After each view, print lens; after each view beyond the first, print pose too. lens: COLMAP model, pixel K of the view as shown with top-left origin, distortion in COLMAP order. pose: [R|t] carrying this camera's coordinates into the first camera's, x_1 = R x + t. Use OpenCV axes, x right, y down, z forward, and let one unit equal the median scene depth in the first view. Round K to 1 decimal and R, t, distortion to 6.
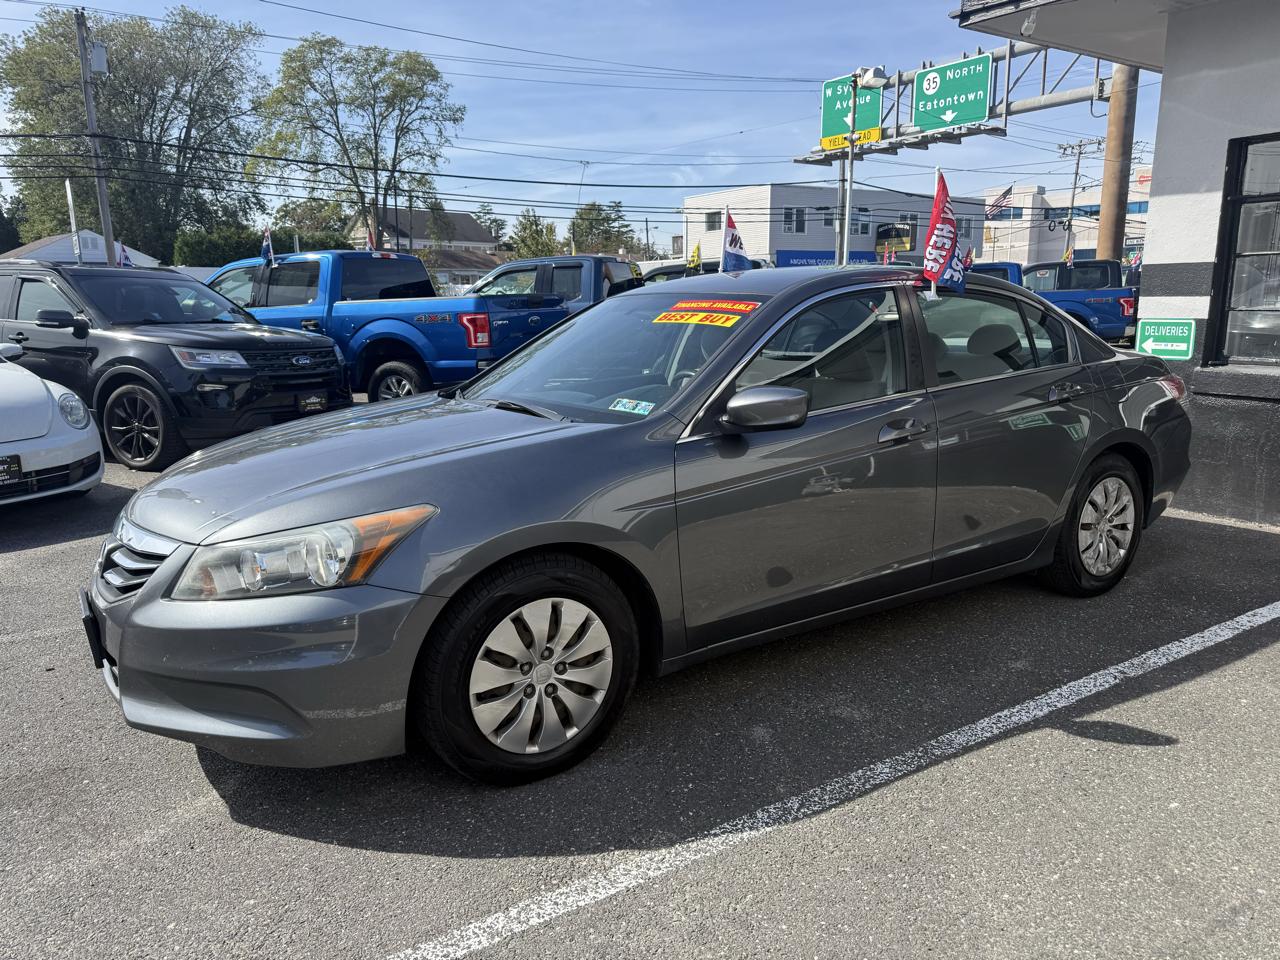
lens RADIAL K [[906.5, 0, 648.1], [0, 906.5, 473.9], [0, 0, 1]] dist [0.041407, -0.051638]
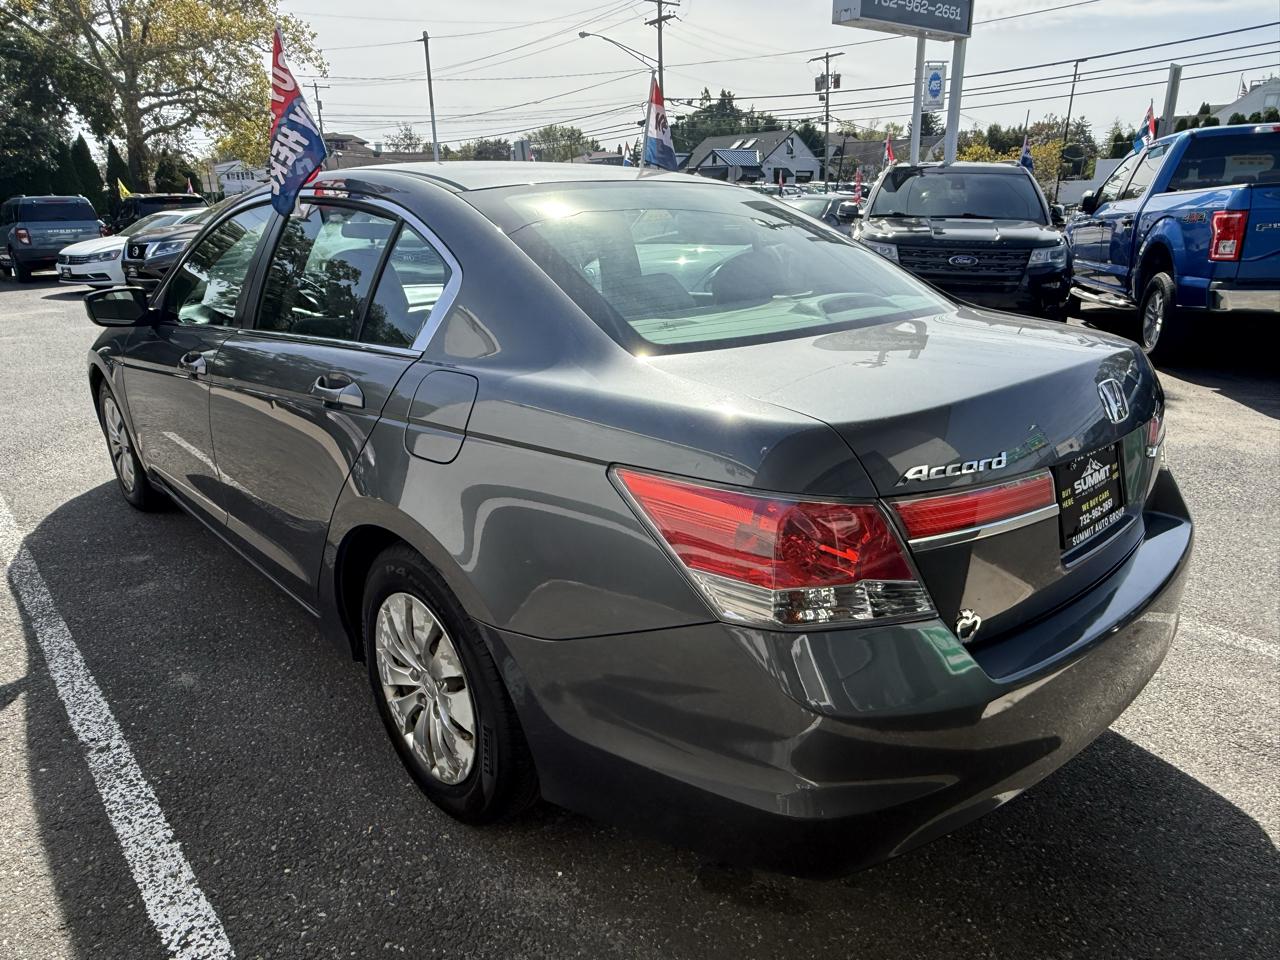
lens RADIAL K [[838.8, 0, 635.2], [0, 838.8, 480.3], [0, 0, 1]] dist [-0.001572, -0.005947]
pose [[0.143230, 0.320083, -0.936500, 0.462330], [-0.173434, 0.939731, 0.294662, -0.103871], [0.974374, 0.120217, 0.190111, 0.512242]]
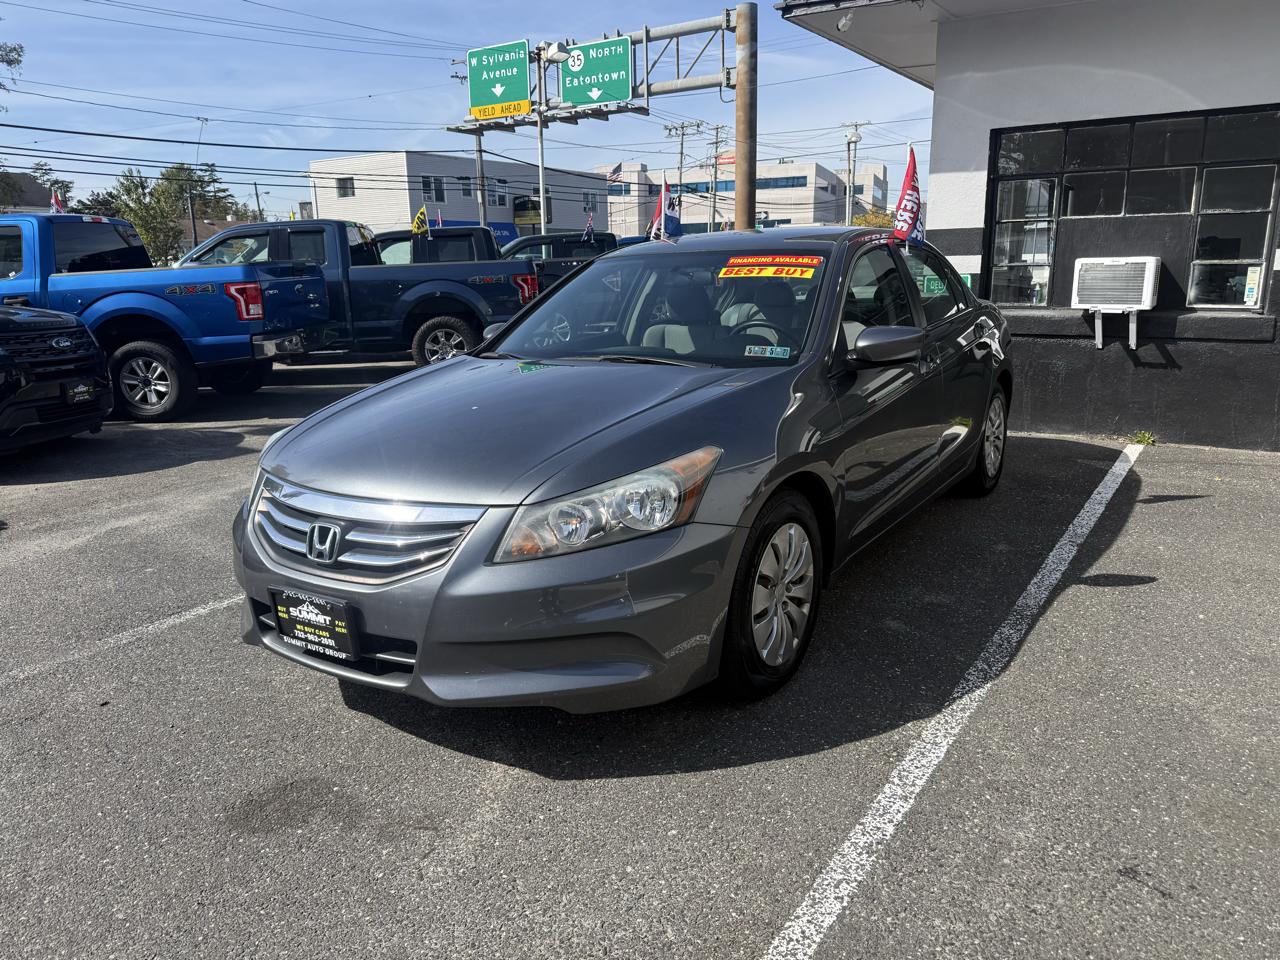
lens RADIAL K [[906.5, 0, 643.7], [0, 906.5, 463.7], [0, 0, 1]] dist [0.041407, -0.051638]
pose [[0.919949, -0.094211, 0.380549, -0.212512], [0.086766, 0.995552, 0.036712, 0.002805], [-0.382315, -0.000754, 0.924032, 0.014224]]
